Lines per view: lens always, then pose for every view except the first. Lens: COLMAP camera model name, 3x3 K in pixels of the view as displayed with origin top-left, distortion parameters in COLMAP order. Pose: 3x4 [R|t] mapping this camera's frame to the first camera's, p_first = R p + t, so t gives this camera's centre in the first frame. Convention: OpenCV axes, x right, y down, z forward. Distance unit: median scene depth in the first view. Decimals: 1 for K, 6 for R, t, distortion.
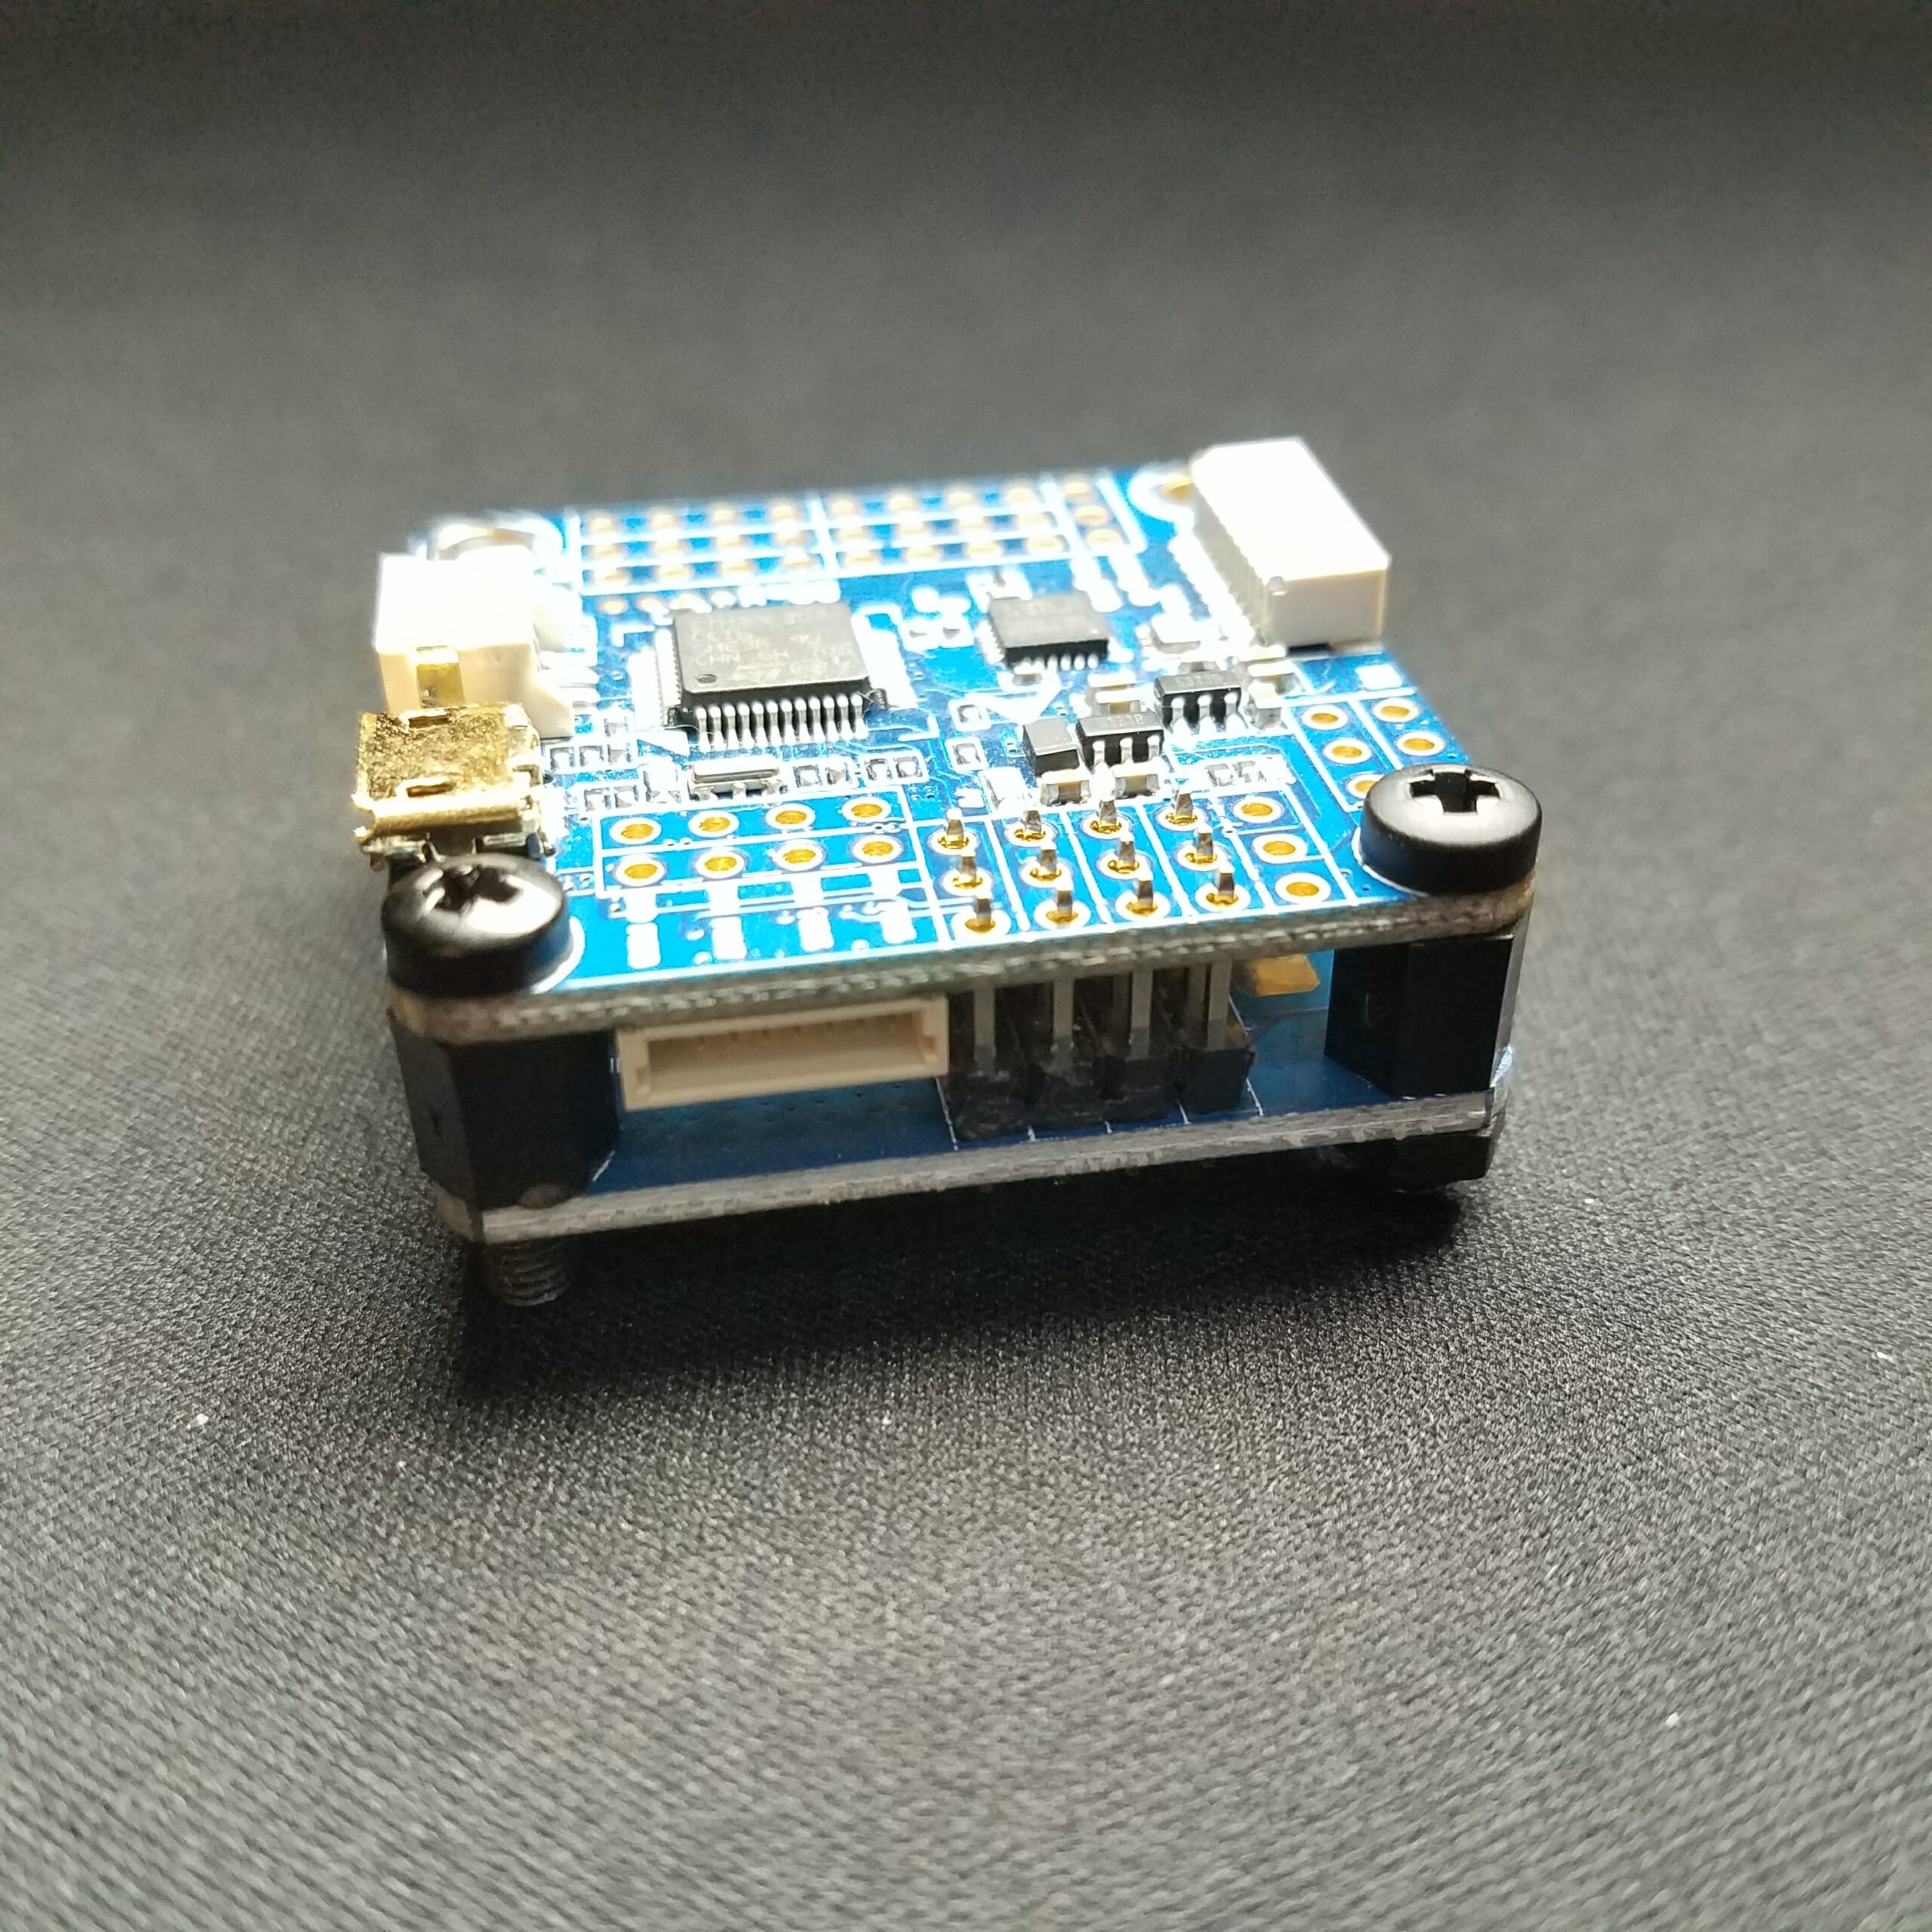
lens RADIAL K [[2153.4, 0, 949.0], [0, 2153.4, 983.4], [0, 0, 1]] dist [0.344805, -1.091037]
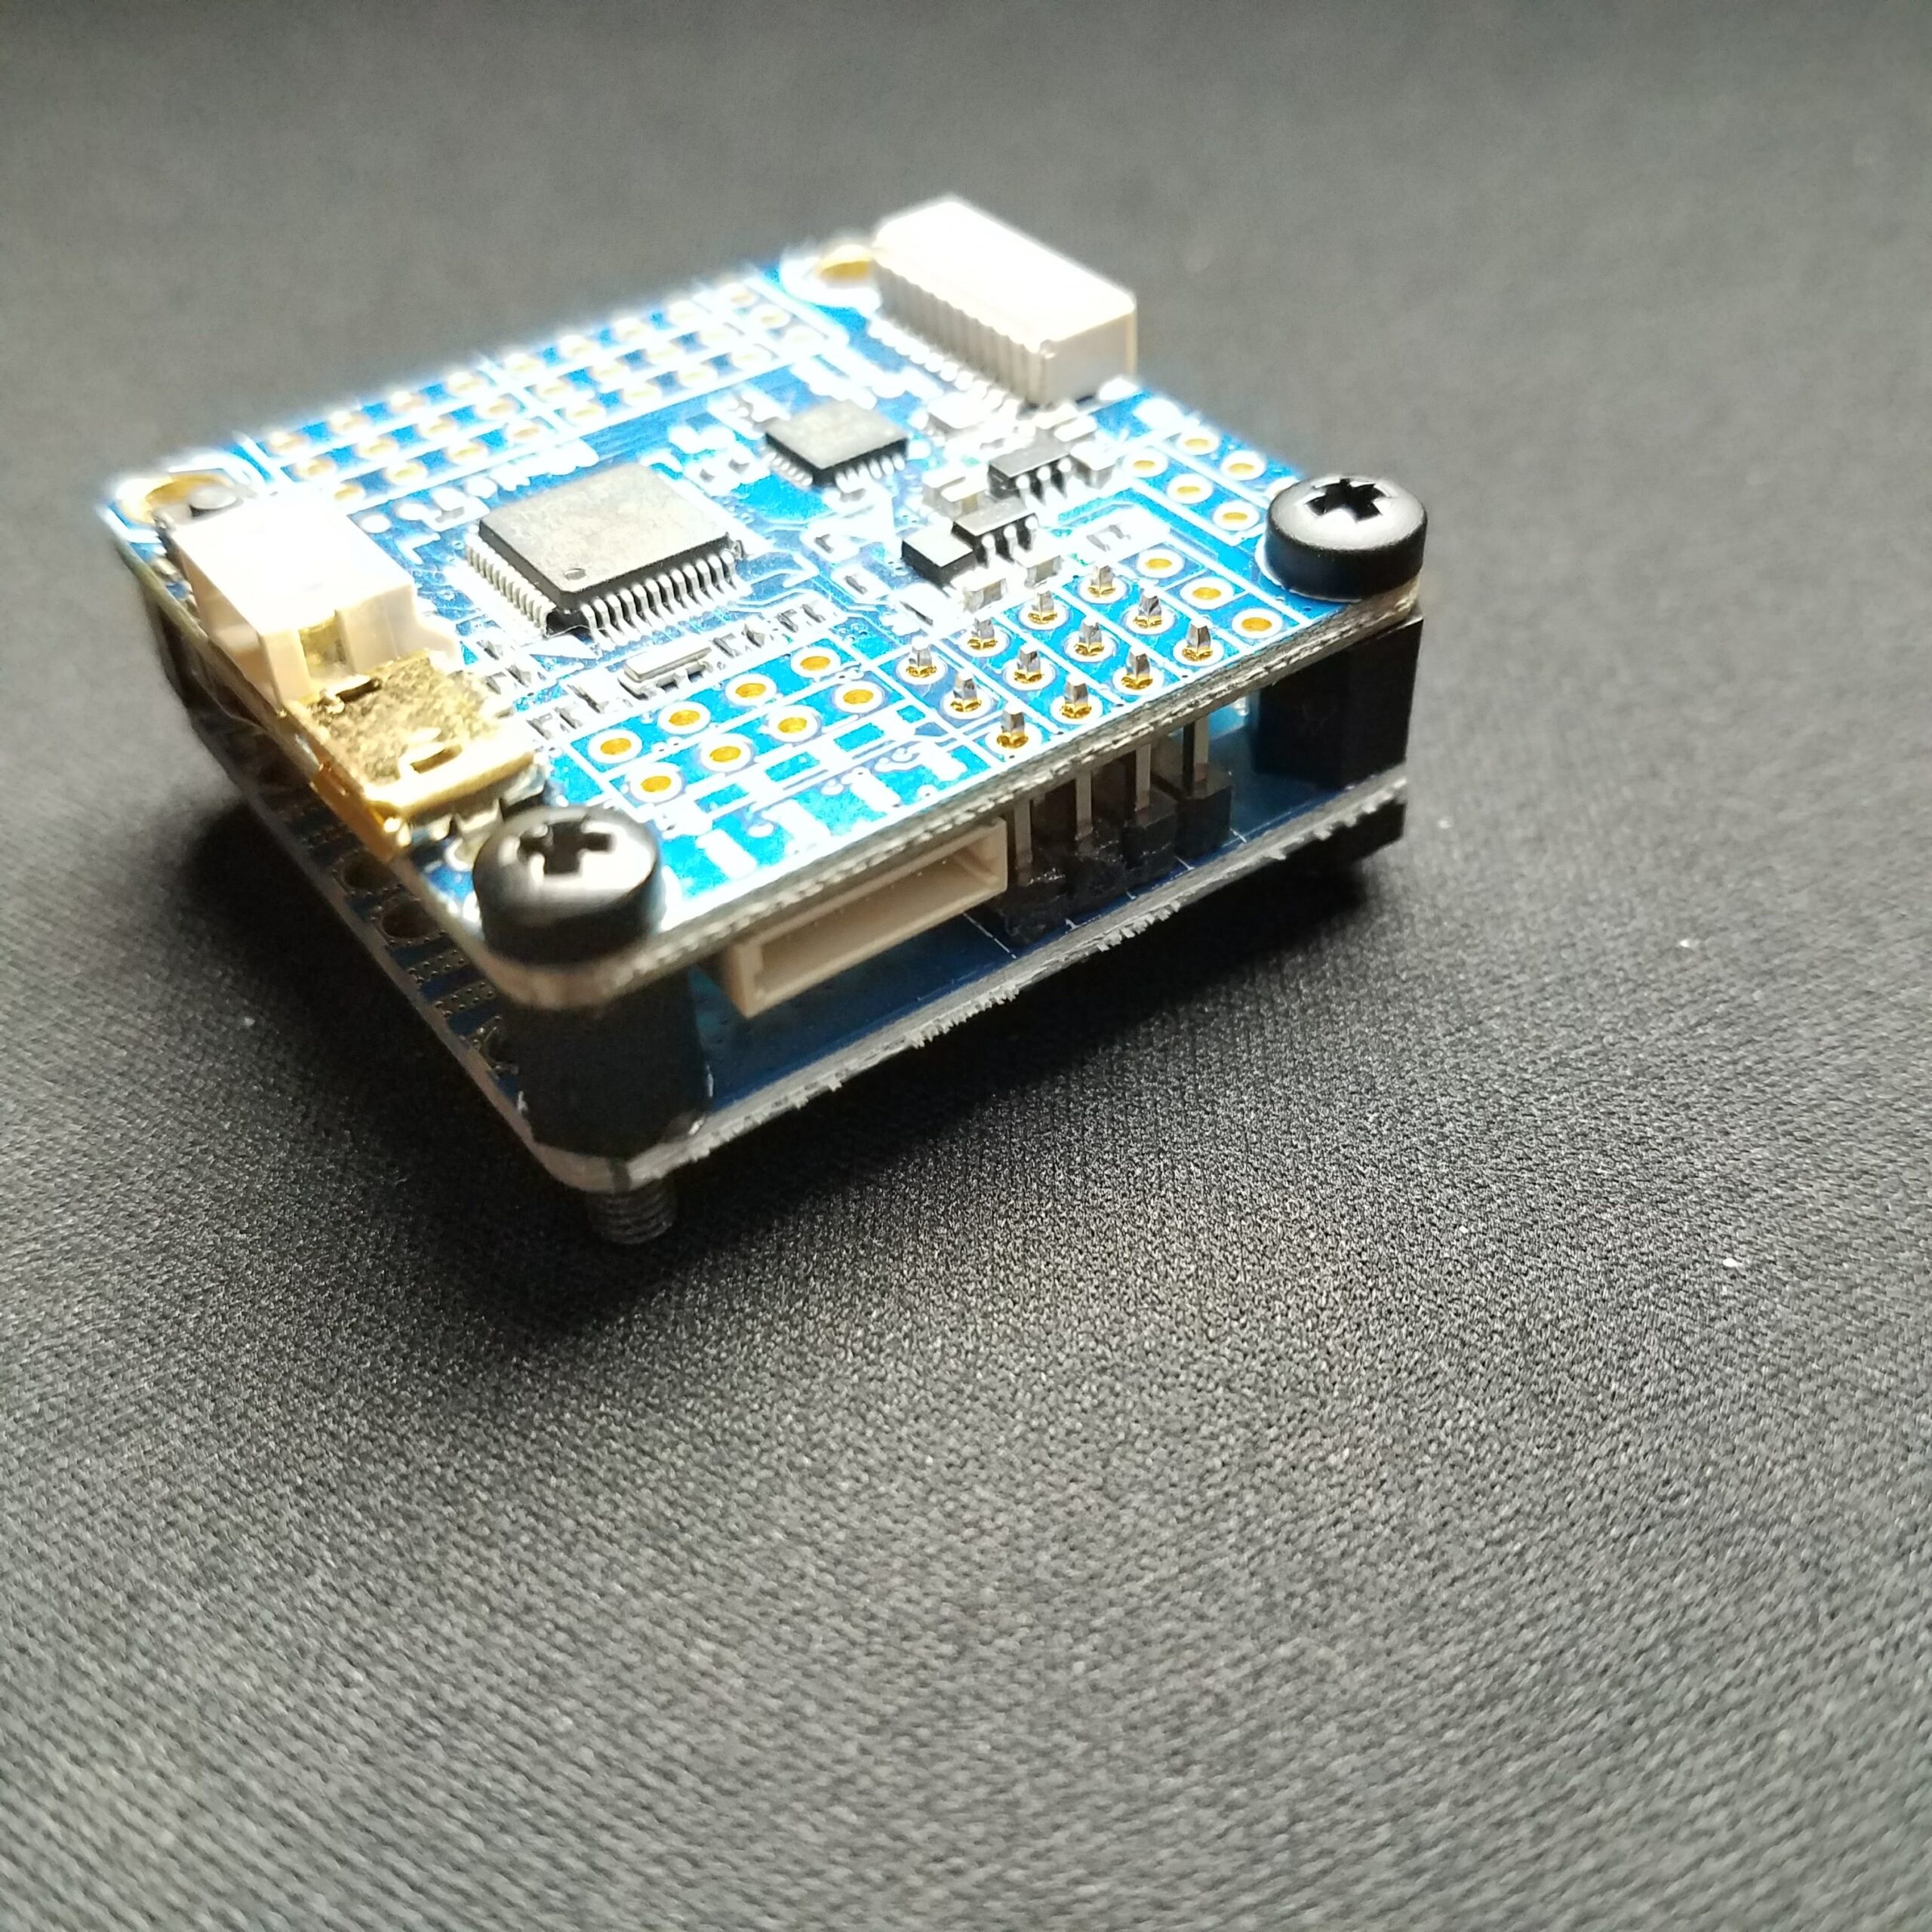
lens RADIAL K [[2153.4, 0, 949.0], [0, 2153.4, 983.4], [0, 0, 1]] dist [0.344805, -1.091037]
pose [[0.892845, -0.310711, 0.326016, -0.351603], [0.272554, 0.949065, 0.158080, -0.080735], [-0.358528, -0.052284, 0.932054, 0.039084]]
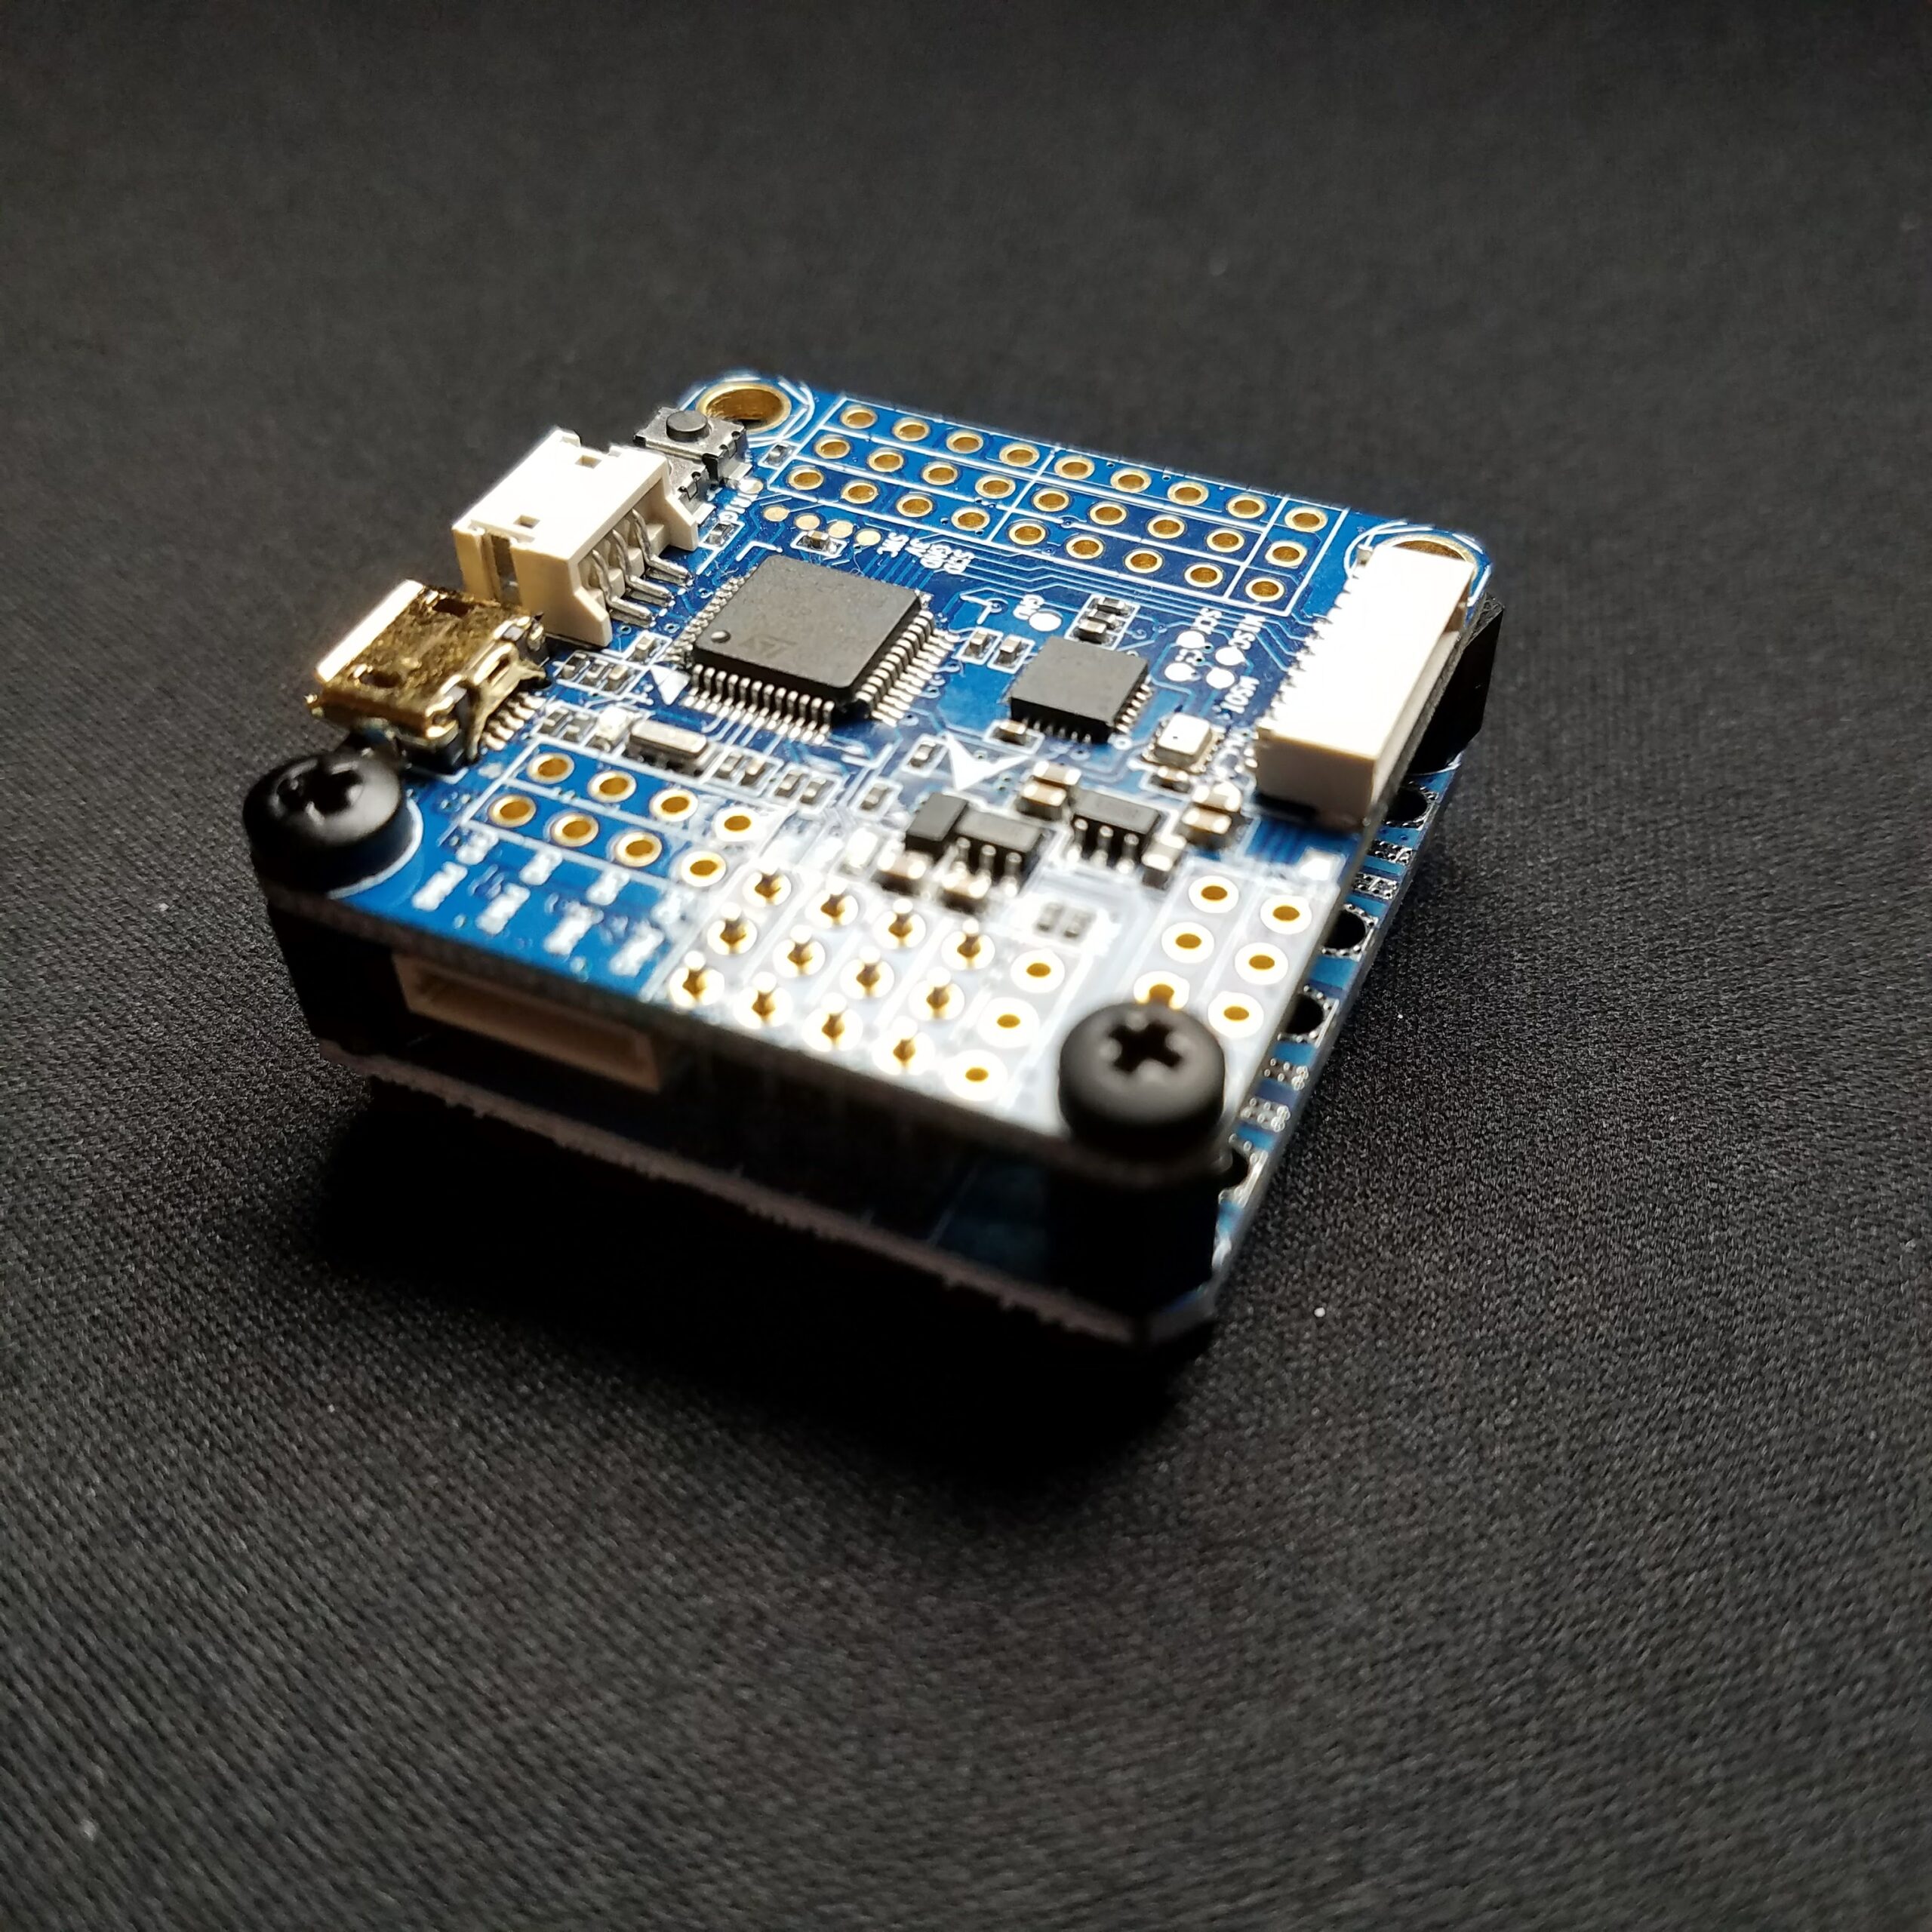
lens RADIAL K [[2153.4, 0, 949.0], [0, 2153.4, 983.4], [0, 0, 1]] dist [0.344805, -1.091037]
pose [[0.826270, 0.406648, -0.389763, 0.491551], [-0.311772, 0.906468, 0.284804, -0.342694], [0.469123, -0.113808, 0.875769, 0.099072]]
